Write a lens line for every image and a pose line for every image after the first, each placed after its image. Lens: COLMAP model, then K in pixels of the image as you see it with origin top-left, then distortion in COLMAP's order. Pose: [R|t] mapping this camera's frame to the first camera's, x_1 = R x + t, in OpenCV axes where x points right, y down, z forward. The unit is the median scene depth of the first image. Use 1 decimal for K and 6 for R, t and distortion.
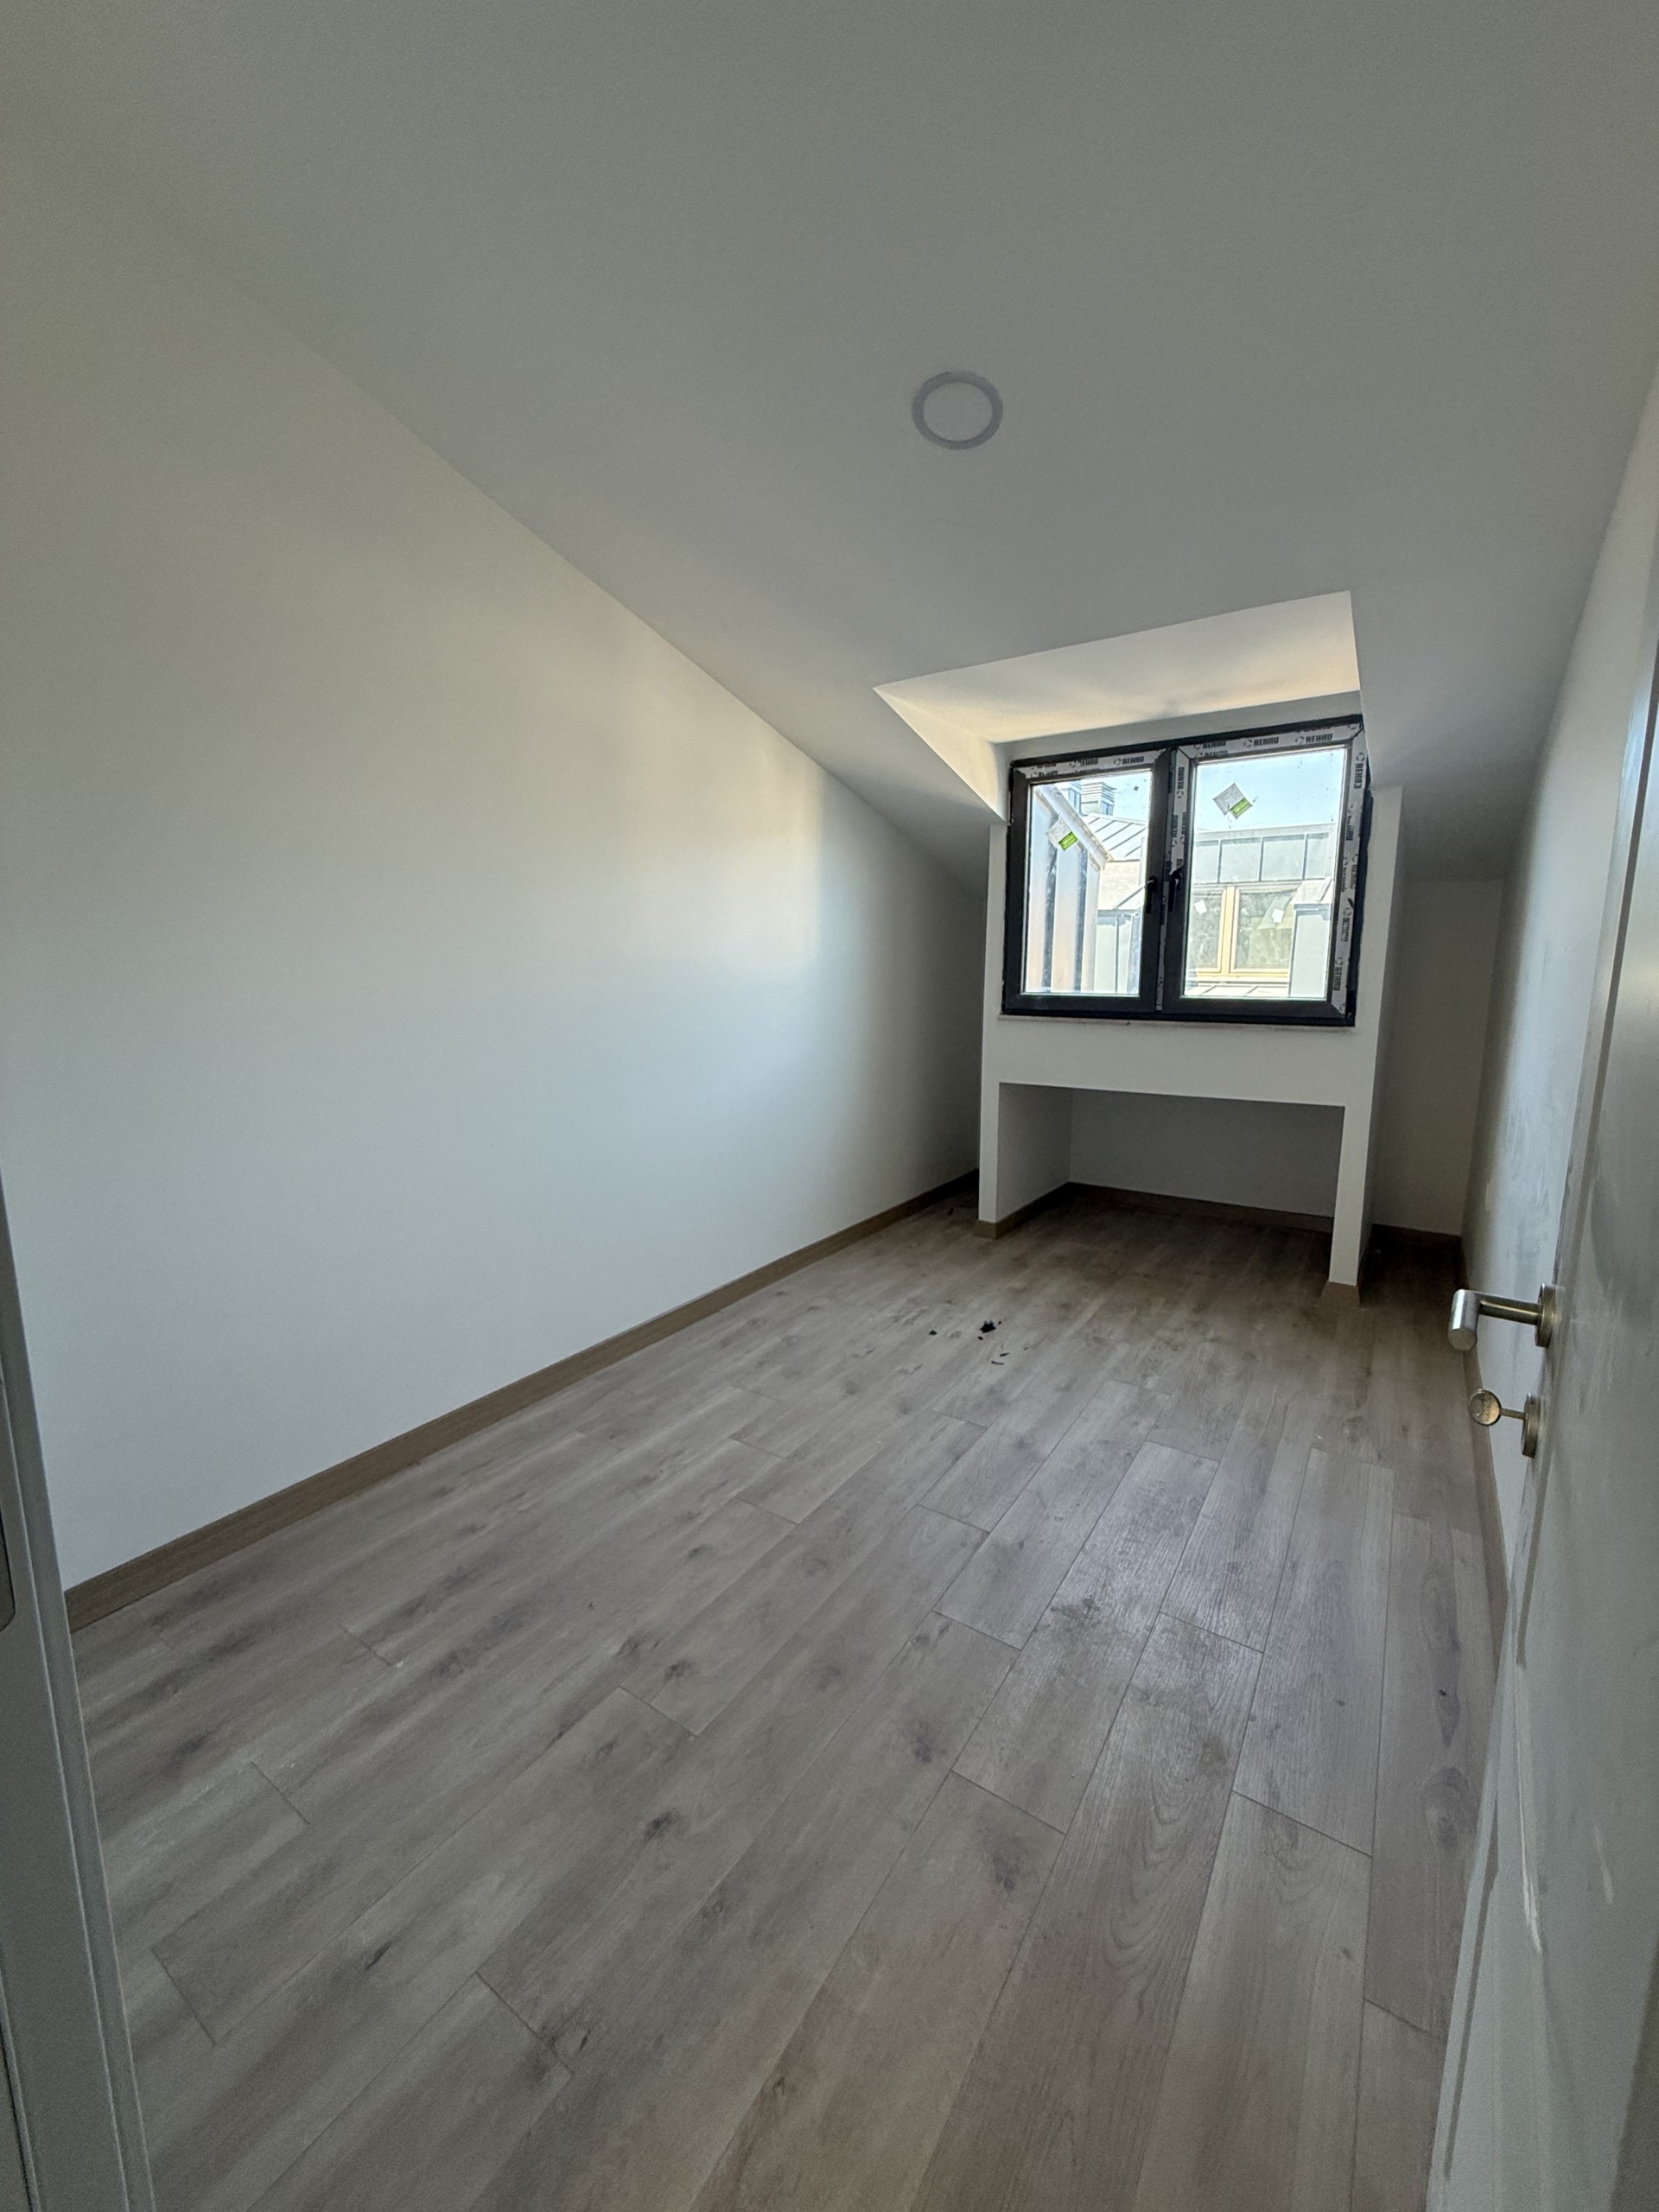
lens RADIAL K [[880.7, 0, 825.1], [0, 880.7, 1100.2], [0, 0, 1]] dist [-0.000896, -0.000652]
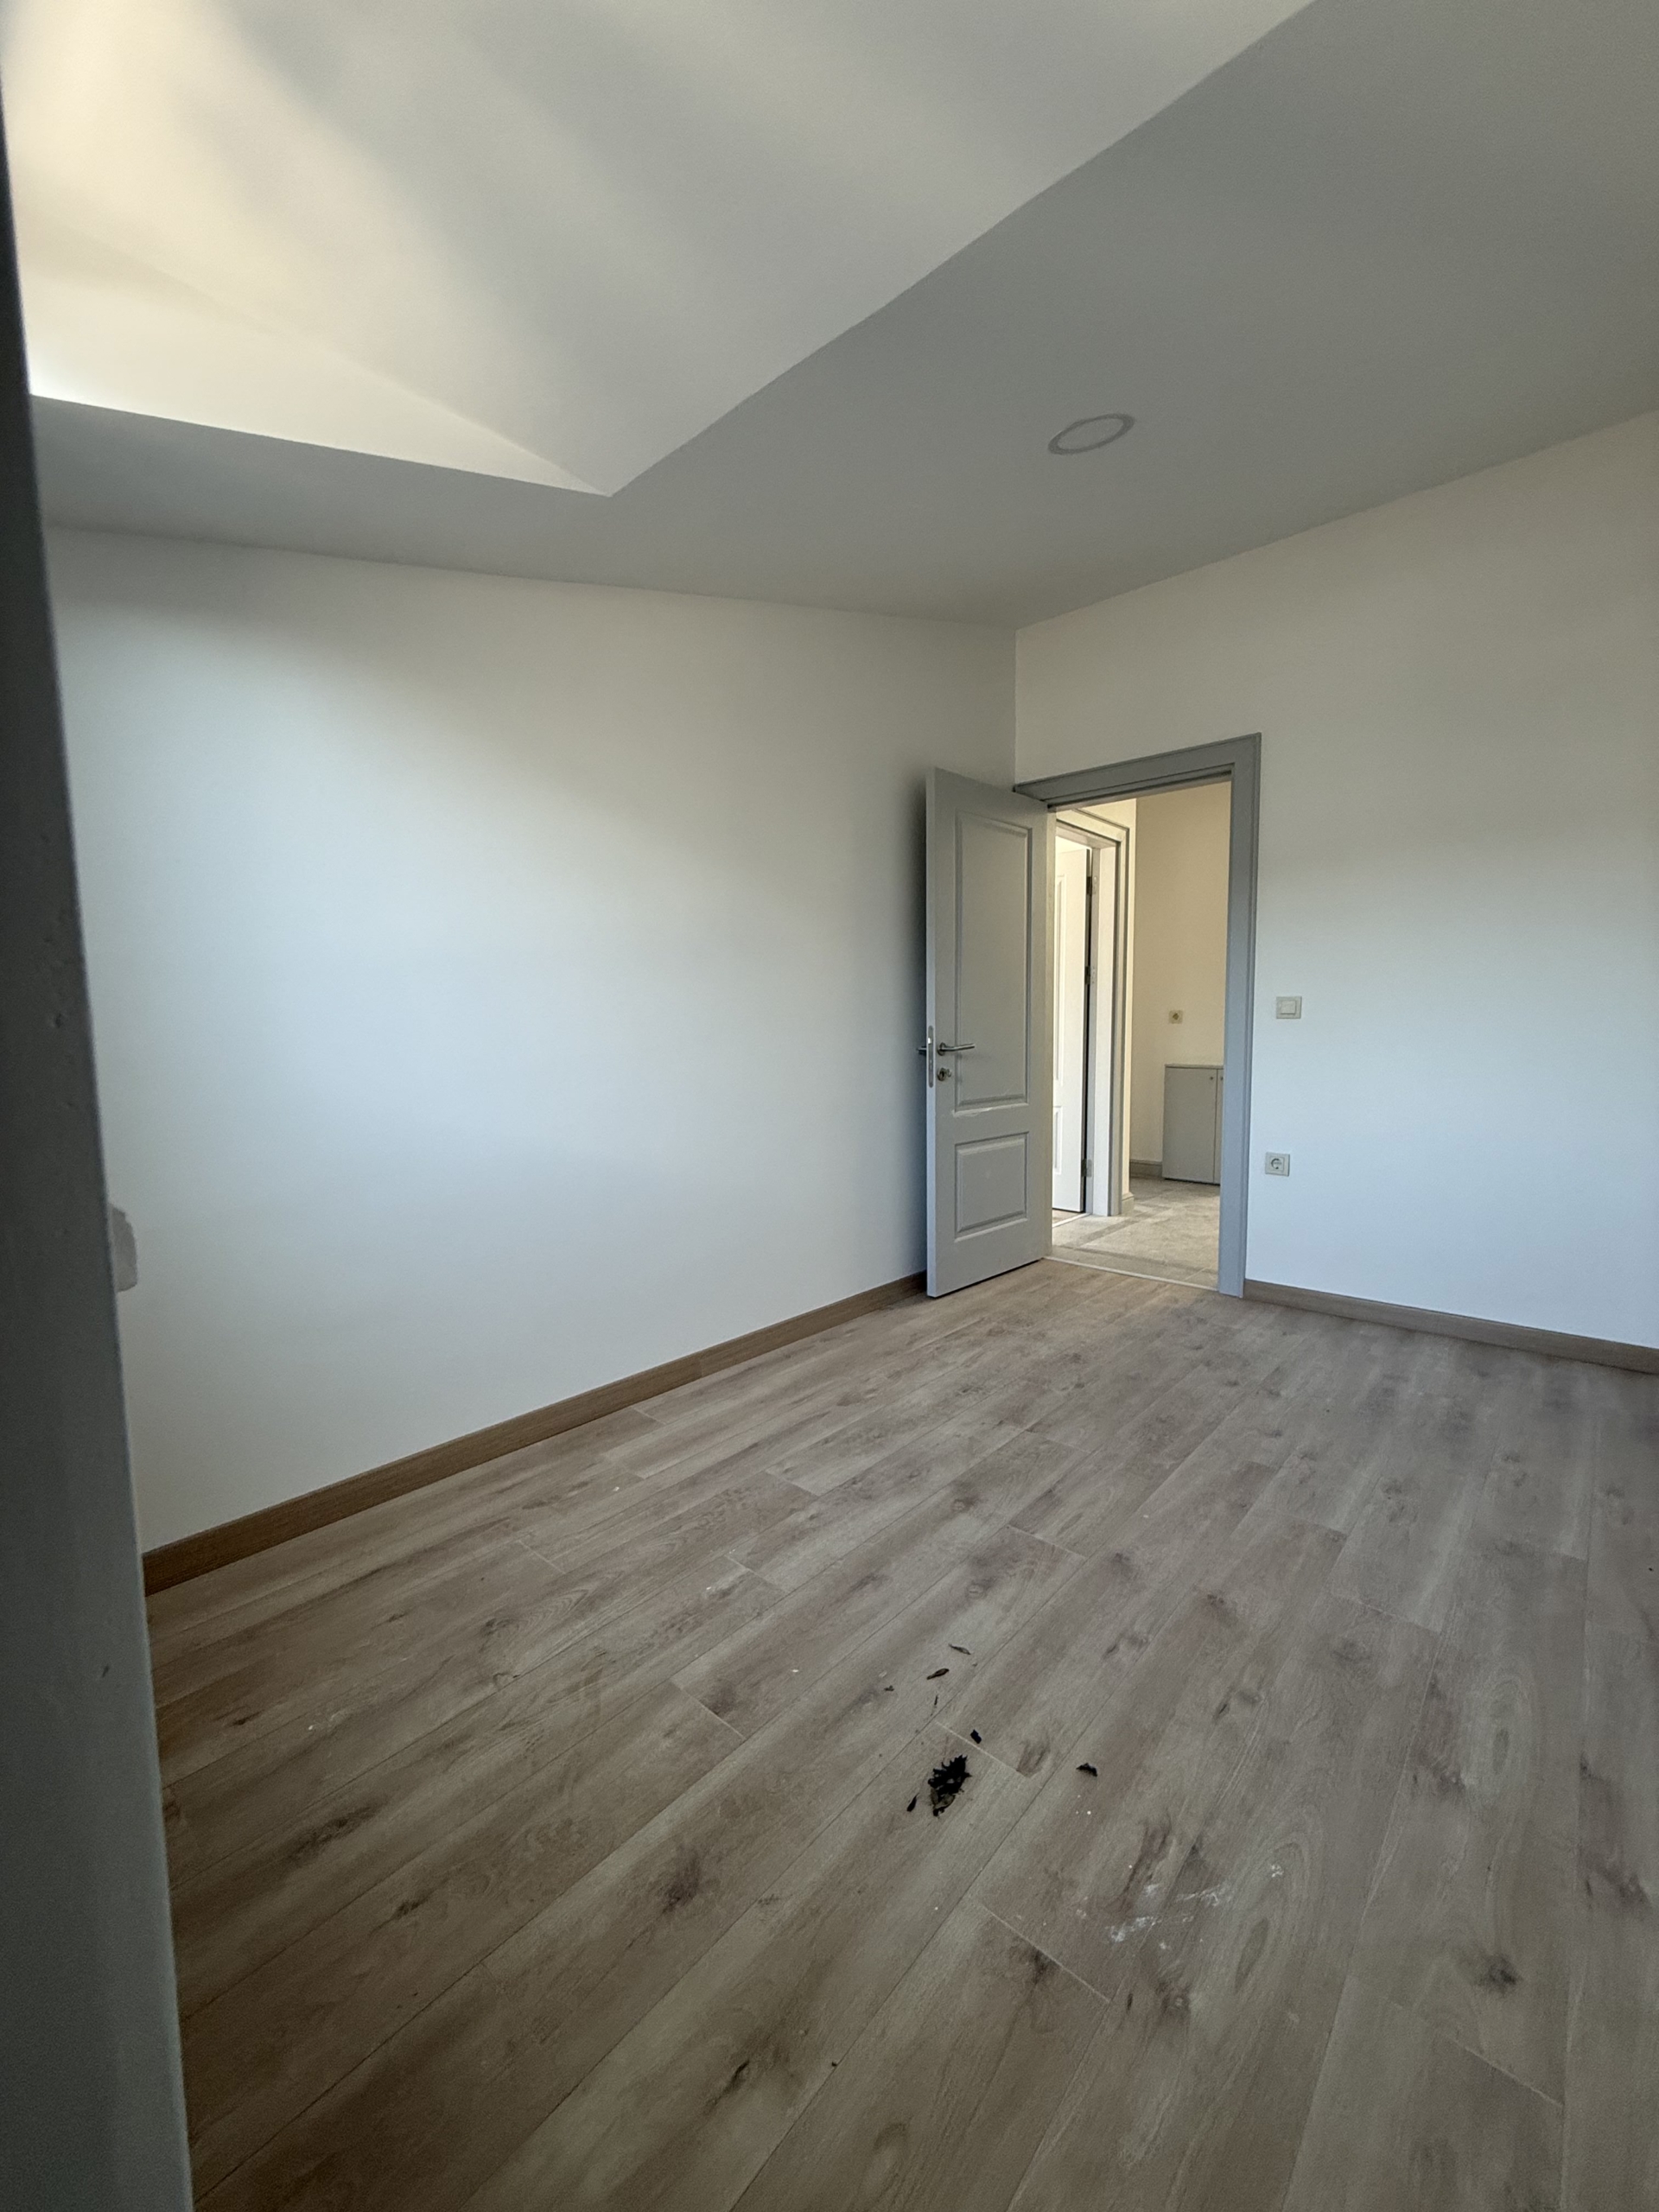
lens RADIAL K [[880.7, 0, 825.1], [0, 880.7, 1100.2], [0, 0, 1]] dist [-0.000896, -0.000652]
pose [[-0.990544, -0.003869, 0.137141, 0.220614], [0.029472, 0.970264, 0.240248, -0.171608], [-0.133993, 0.242019, -0.960975, 1.559227]]
